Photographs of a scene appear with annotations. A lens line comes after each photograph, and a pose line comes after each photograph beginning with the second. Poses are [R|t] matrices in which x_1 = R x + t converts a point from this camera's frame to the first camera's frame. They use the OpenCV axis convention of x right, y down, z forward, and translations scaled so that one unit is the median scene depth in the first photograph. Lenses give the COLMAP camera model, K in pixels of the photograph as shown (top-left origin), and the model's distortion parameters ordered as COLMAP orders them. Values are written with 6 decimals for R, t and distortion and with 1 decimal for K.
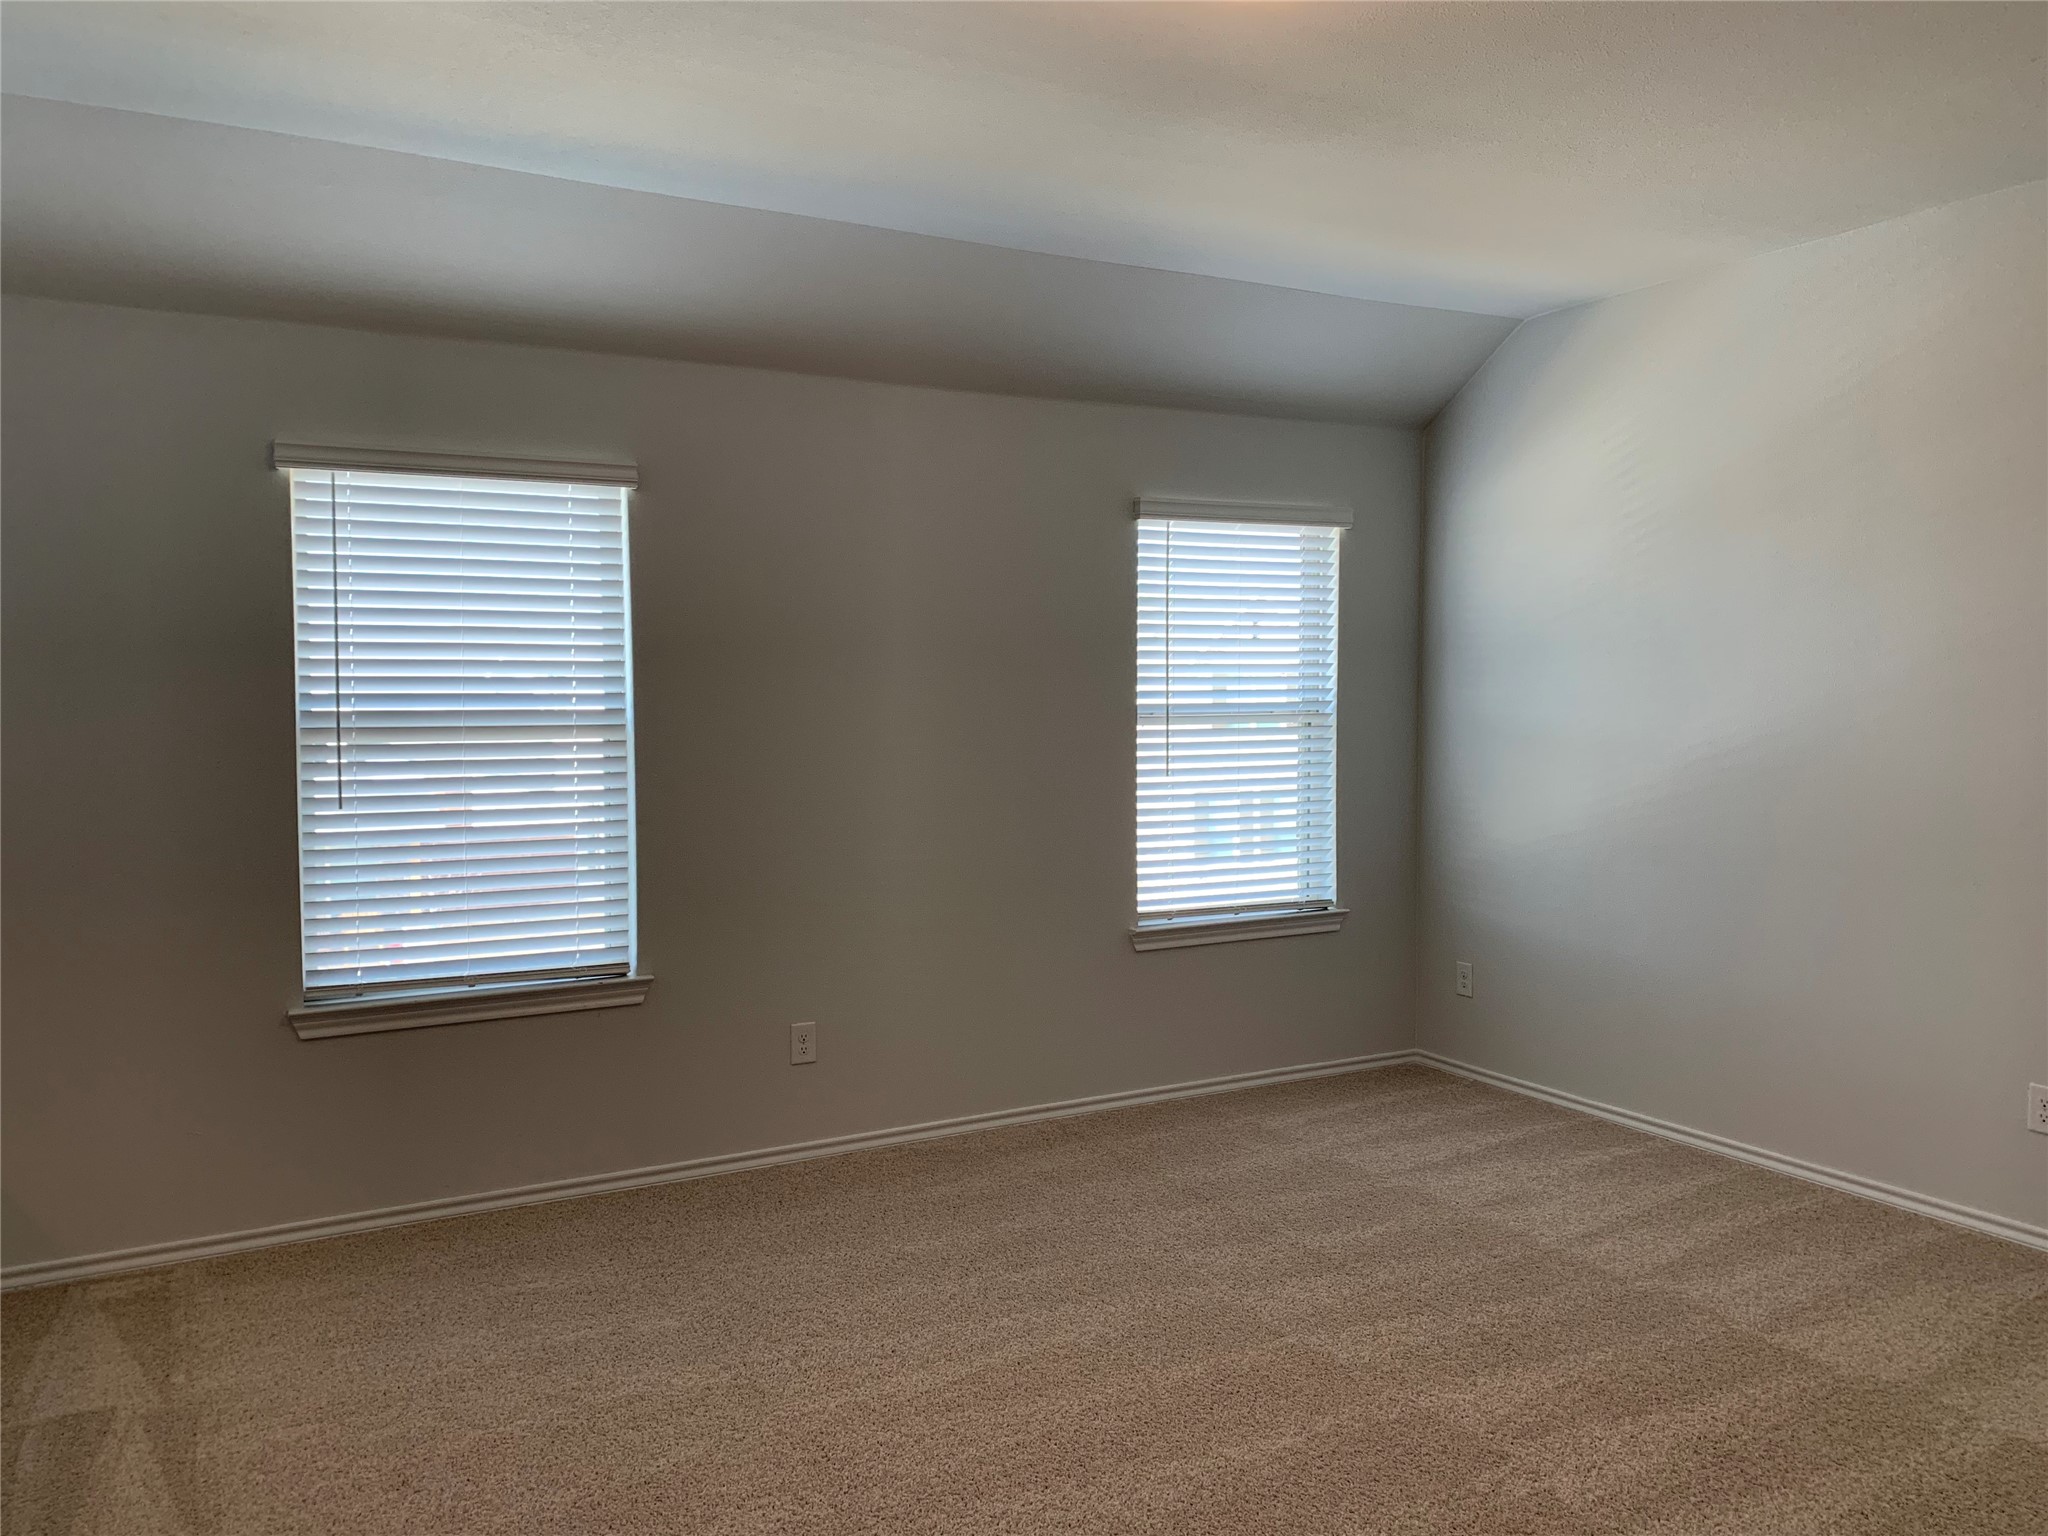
lens RADIAL K [[1562.1, 0, 1020.2], [0, 1562.1, 753.7], [0, 0, 1]] dist [0.048273, -0.051105]
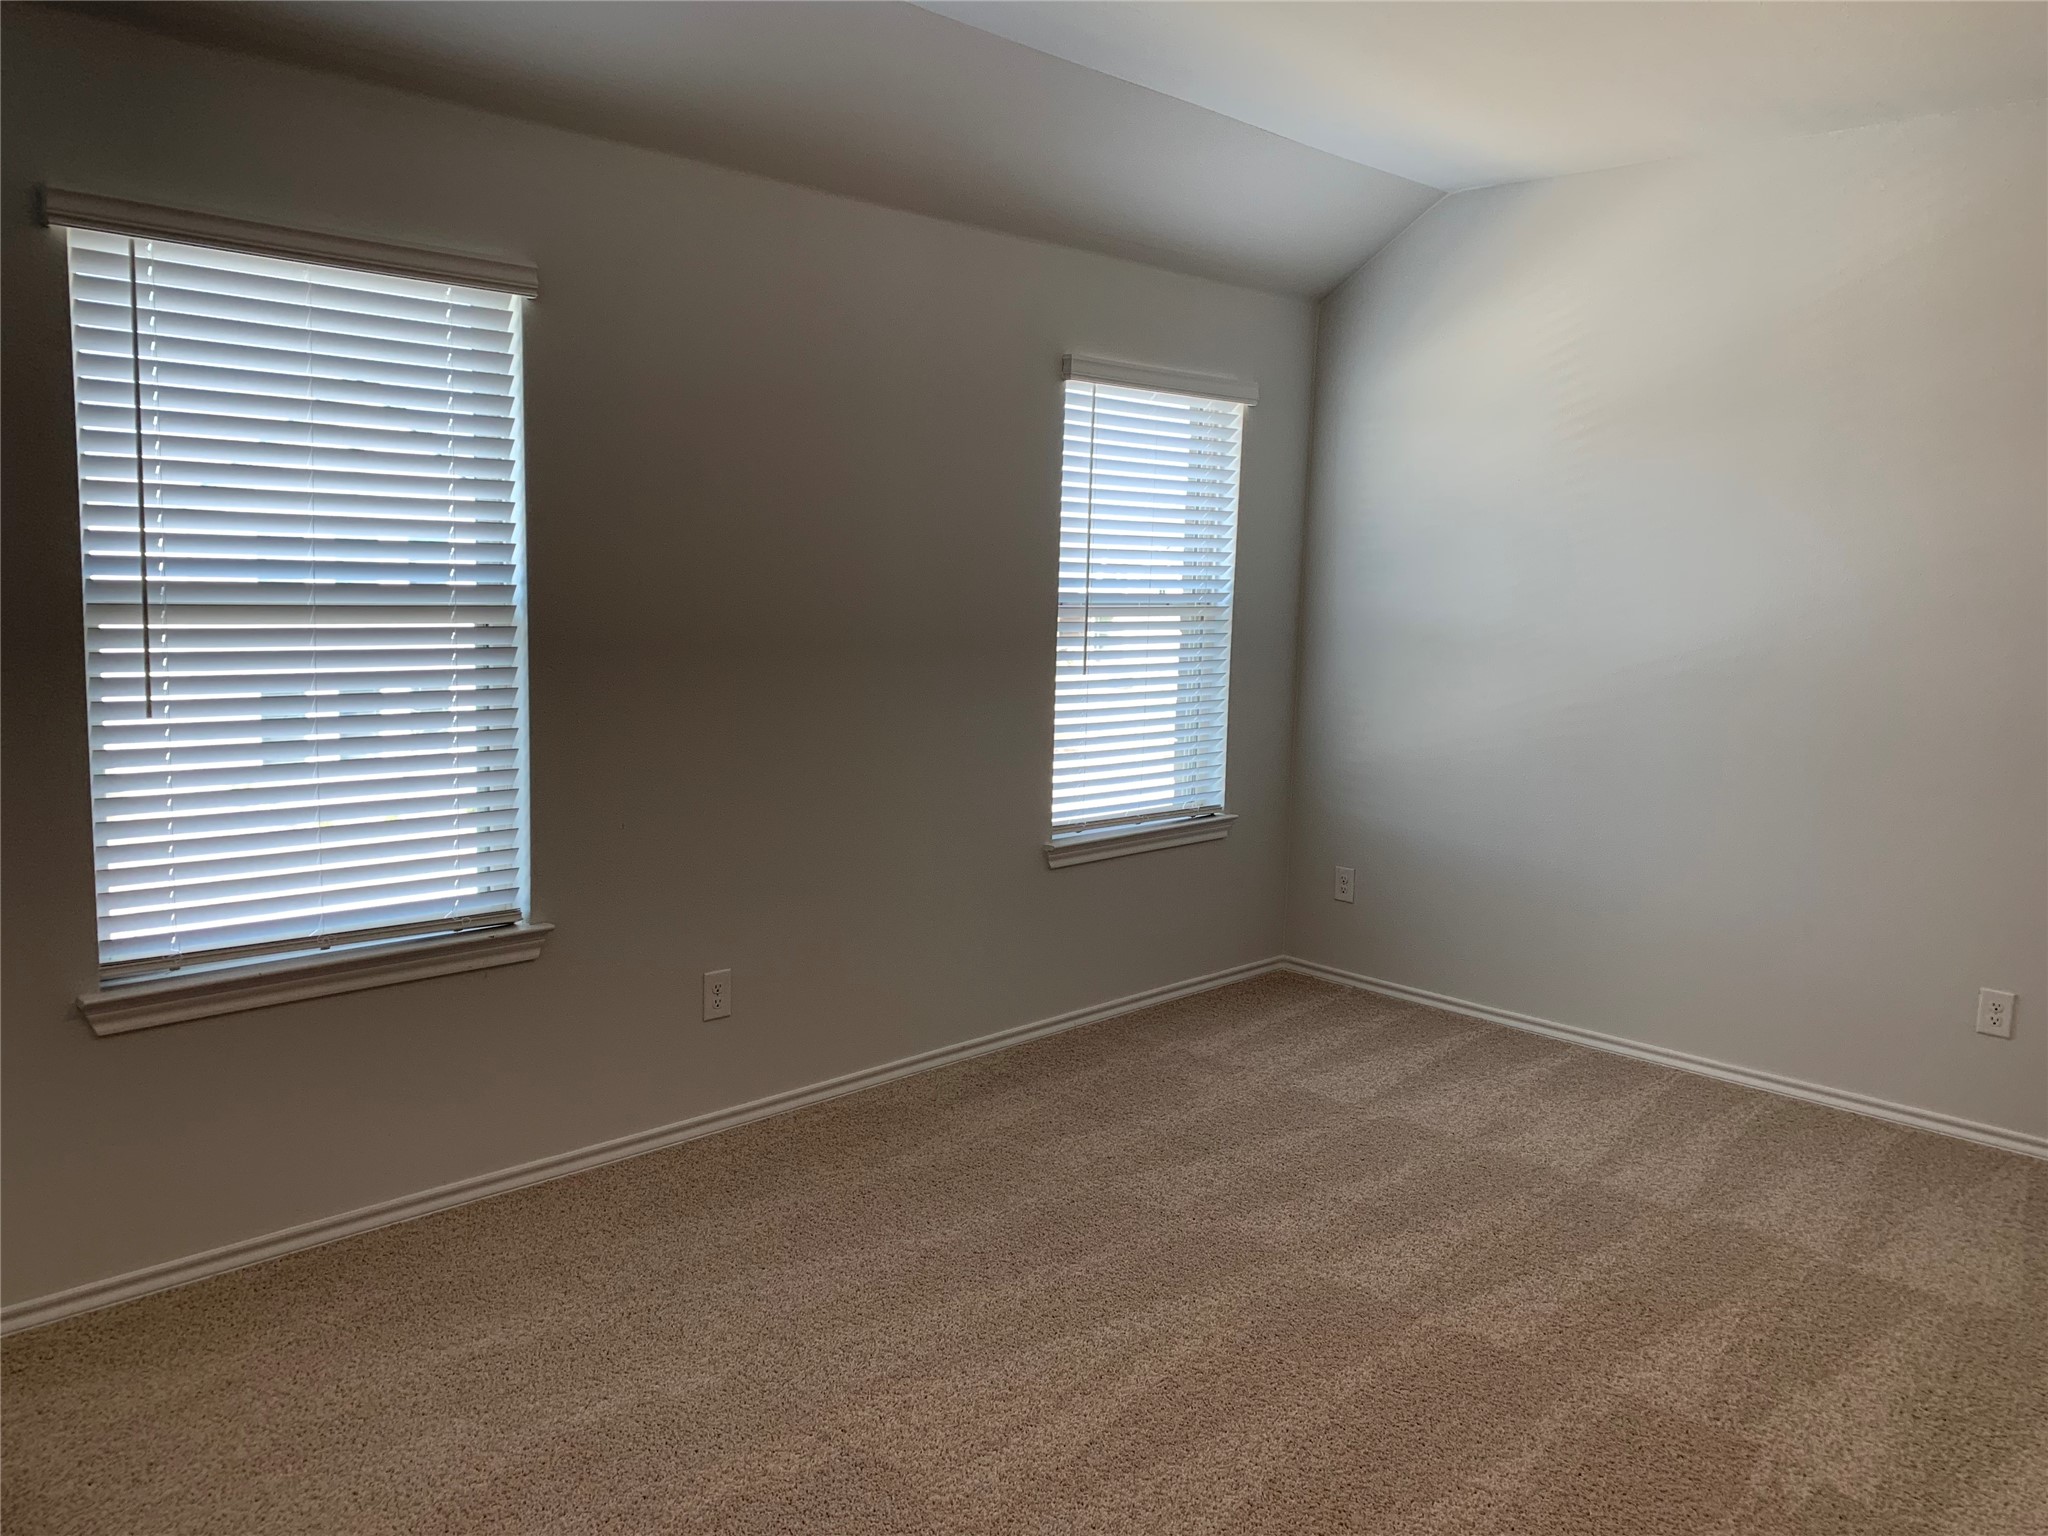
lens RADIAL K [[1562.1, 0, 1020.2], [0, 1562.1, 753.7], [0, 0, 1]] dist [0.048273, -0.051105]
pose [[0.958206, -0.003031, 0.286063, -0.228849], [-0.021256, 0.996425, 0.081759, -0.014661], [-0.285288, -0.084422, 0.954716, 0.174306]]
